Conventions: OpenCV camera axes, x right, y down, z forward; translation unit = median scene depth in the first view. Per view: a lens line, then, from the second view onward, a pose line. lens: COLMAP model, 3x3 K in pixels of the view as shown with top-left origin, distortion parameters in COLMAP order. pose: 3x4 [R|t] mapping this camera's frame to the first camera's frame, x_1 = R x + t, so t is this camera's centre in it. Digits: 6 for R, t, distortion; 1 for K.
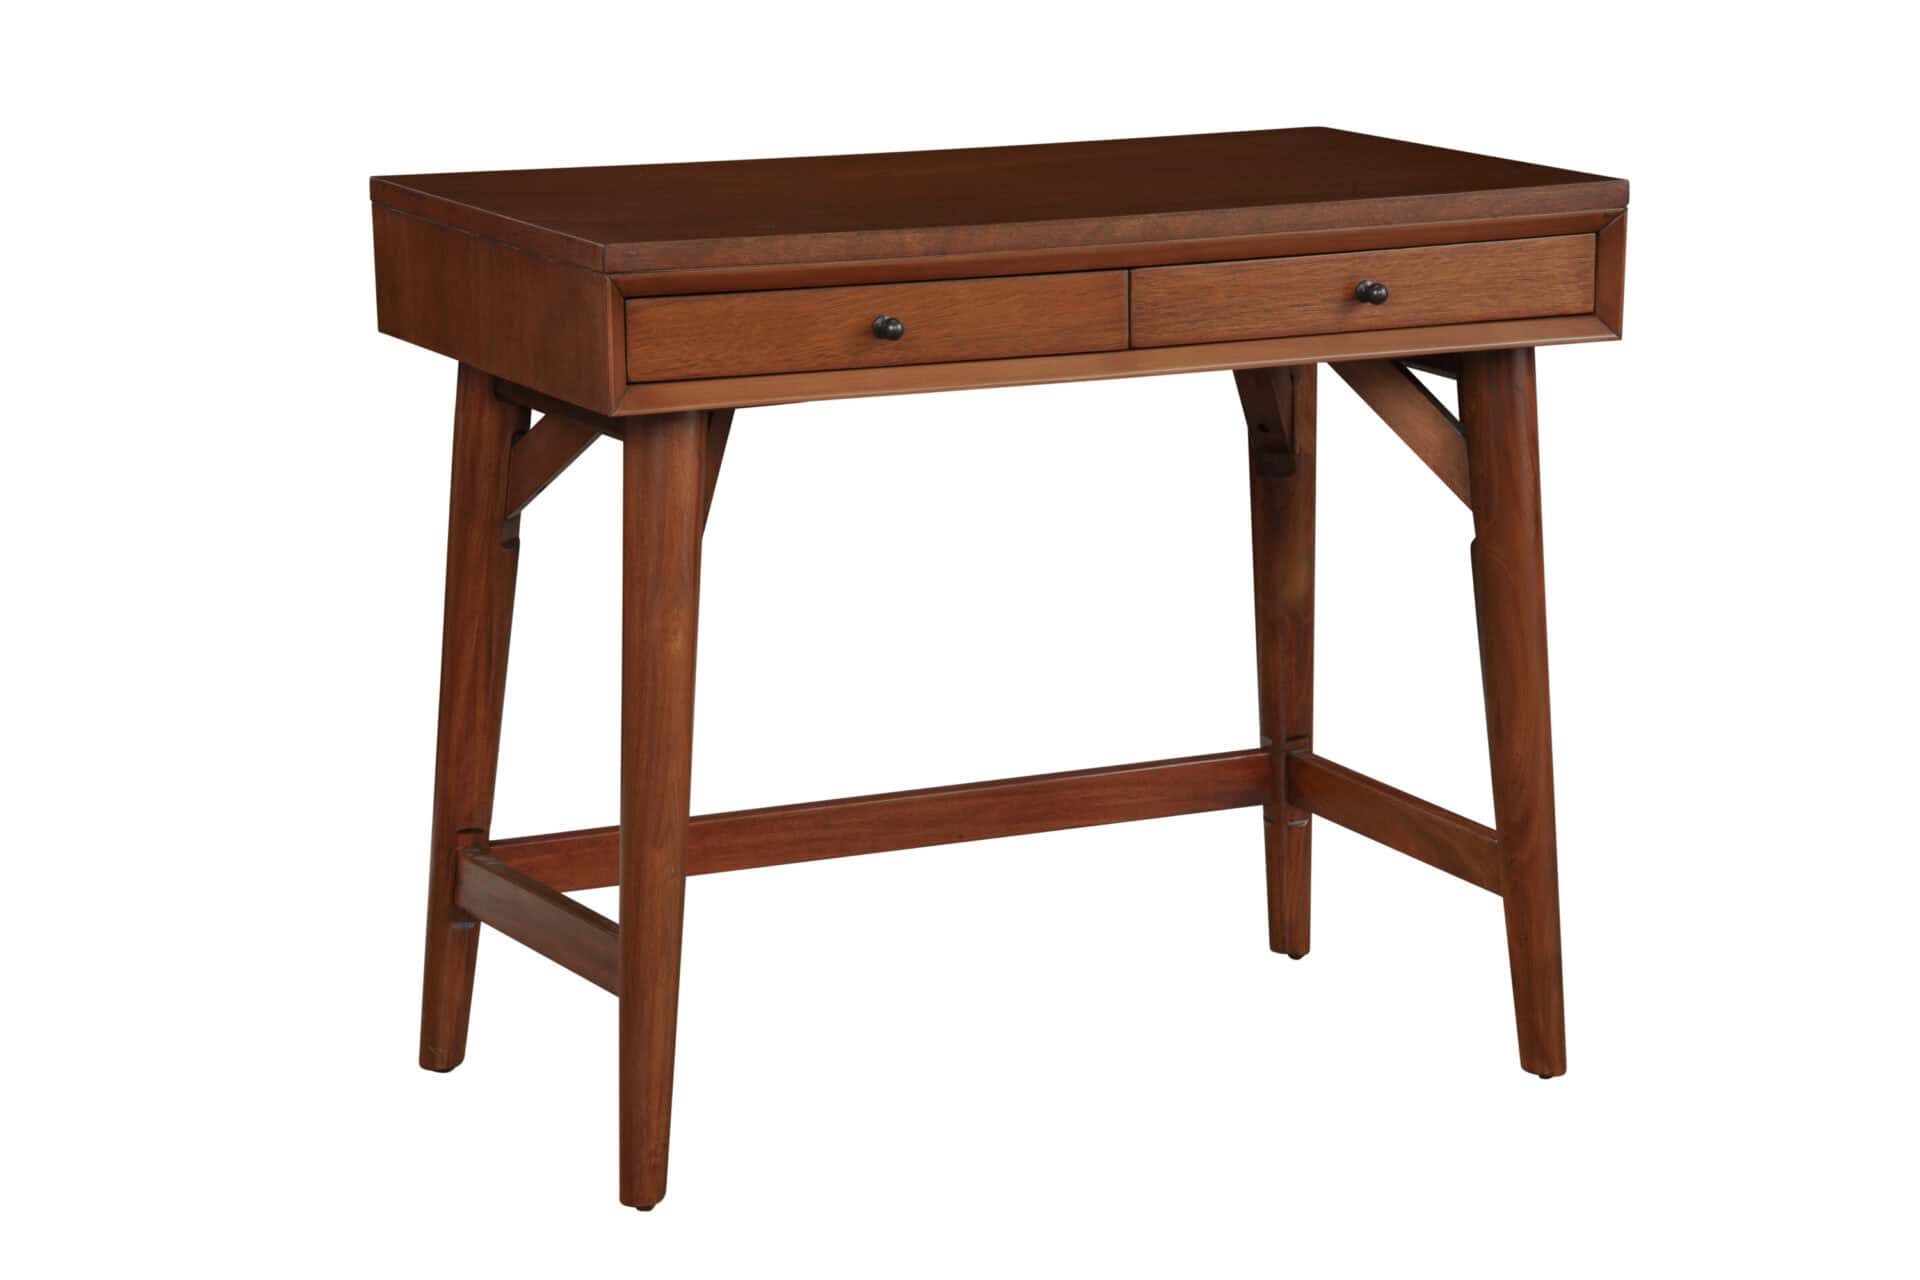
lens RADIAL K [[5478.5, 0, 960.0], [0, 5478.5, 640.0], [0, 0, 1]] dist [0.518344, -0.368730]
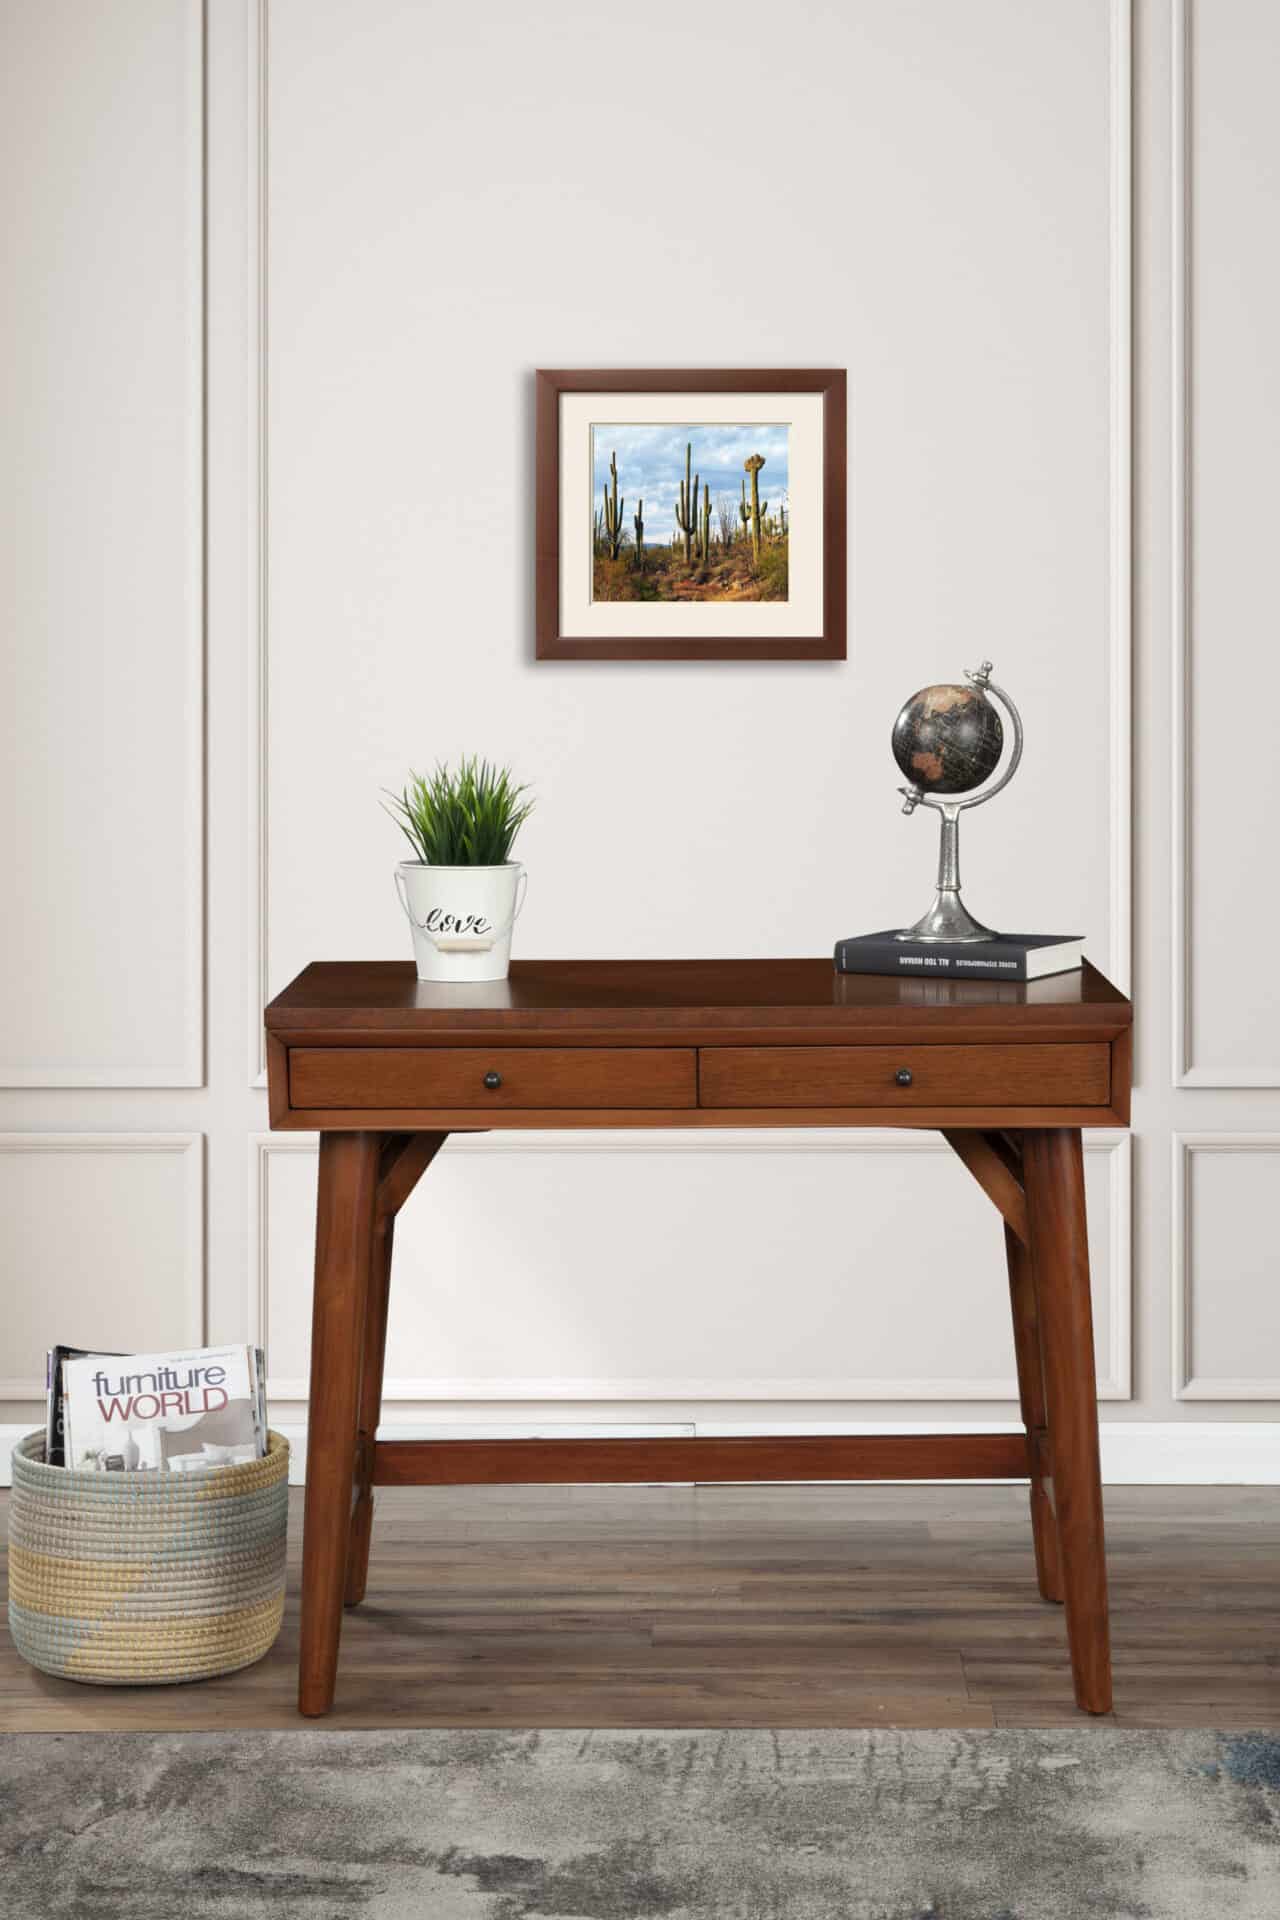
lens RADIAL K [[3896.1, 0, 640.0], [0, 3896.1, 960.0], [0, 0, 1]] dist [0.087438, 0.225182]
pose [[0.887347, 0.045411, -0.458860, 0.456156], [-0.082525, 0.994712, -0.061145, -0.030285], [0.453657, 0.092124, 0.886402, 0.158826]]
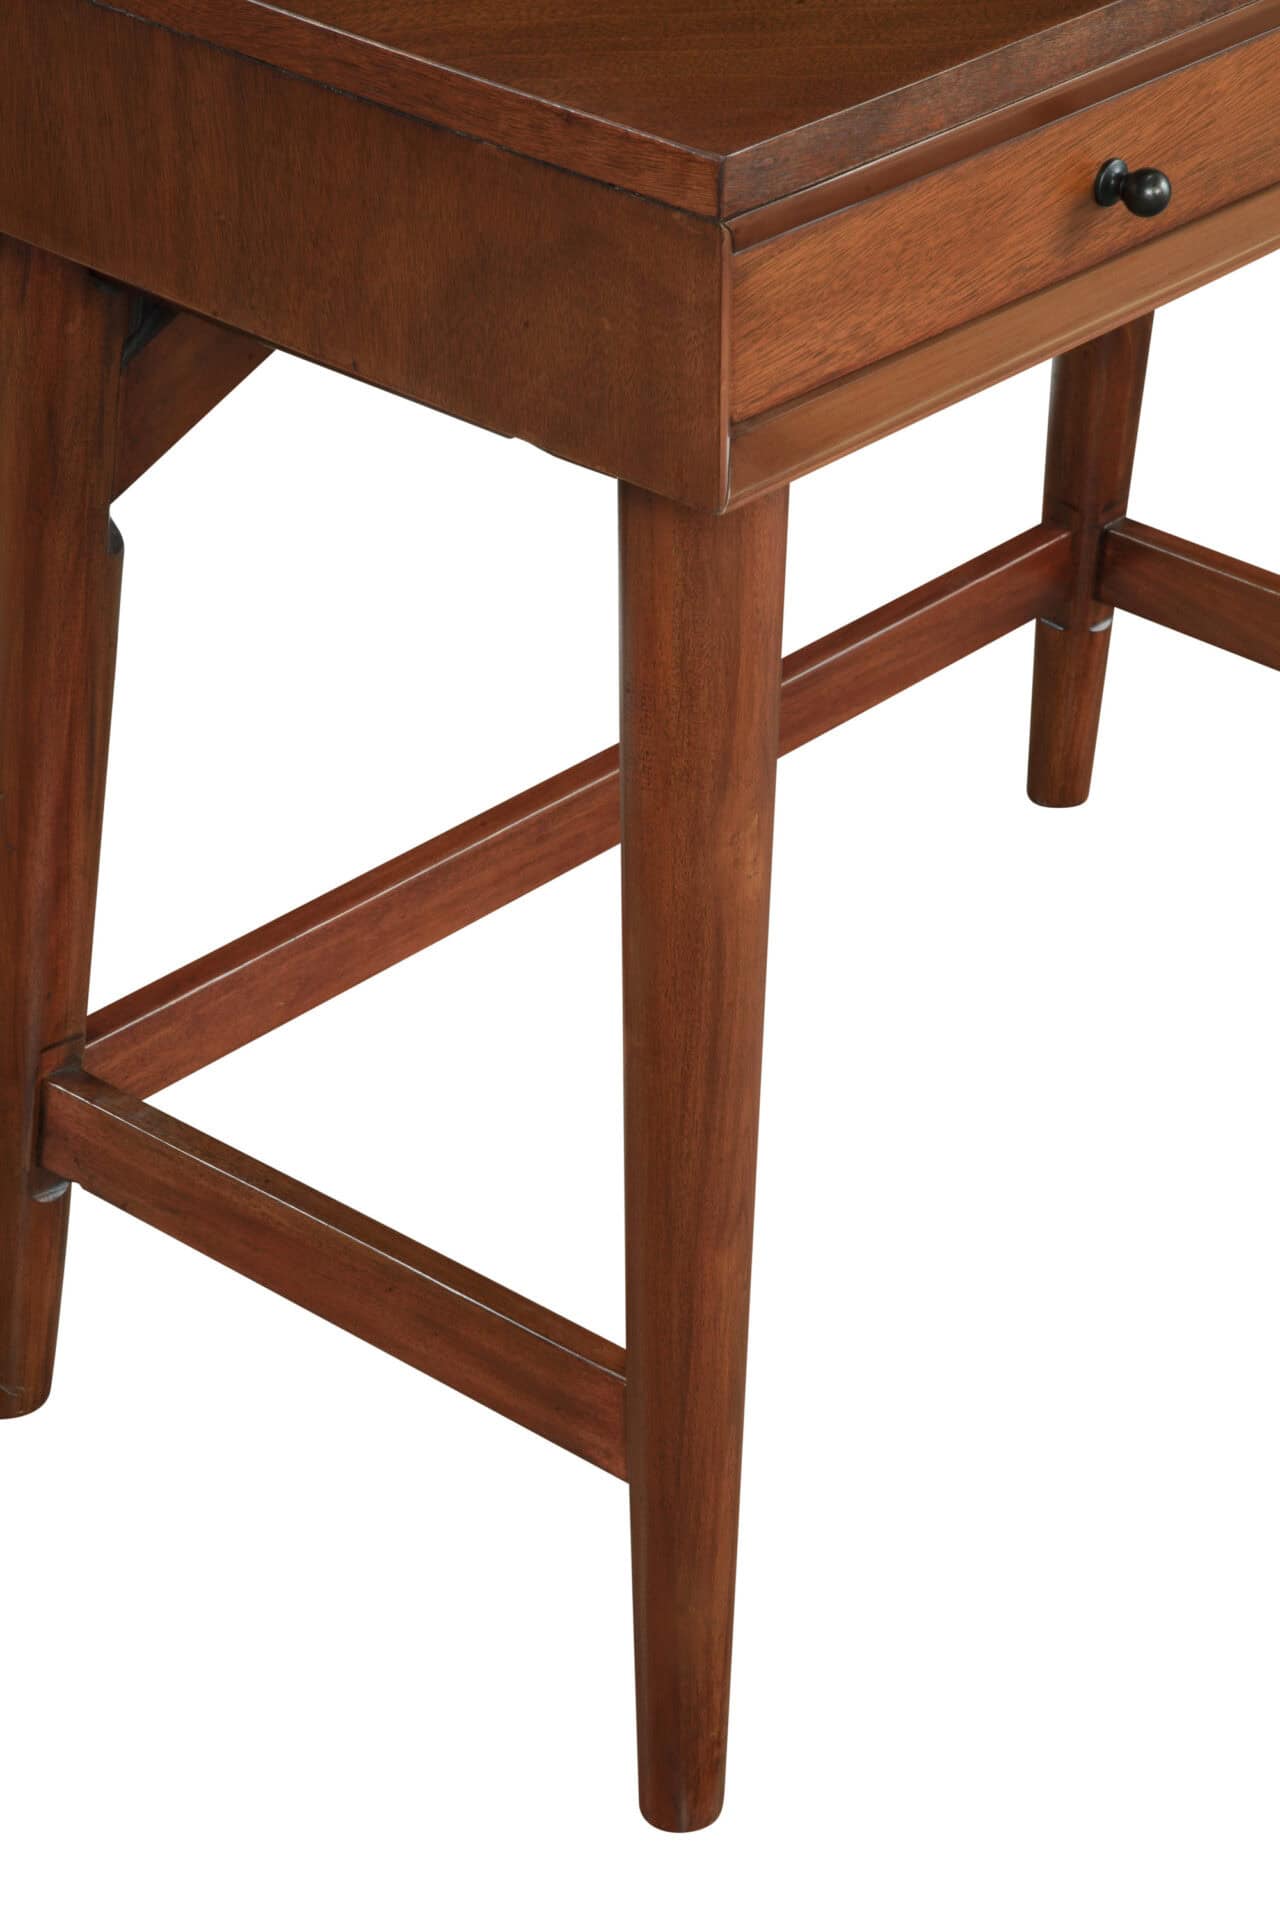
lens RADIAL K [[4489.9, 0, 640.0], [0, 4489.9, 960.0], [0, 0, 1]] dist [0.492444, -0.112620]
pose [[0.930504, -0.175550, 0.321473, -0.193264], [0.061206, 0.939846, 0.336071, -0.130040], [-0.361133, -0.293040, 0.885275, 0.633401]]
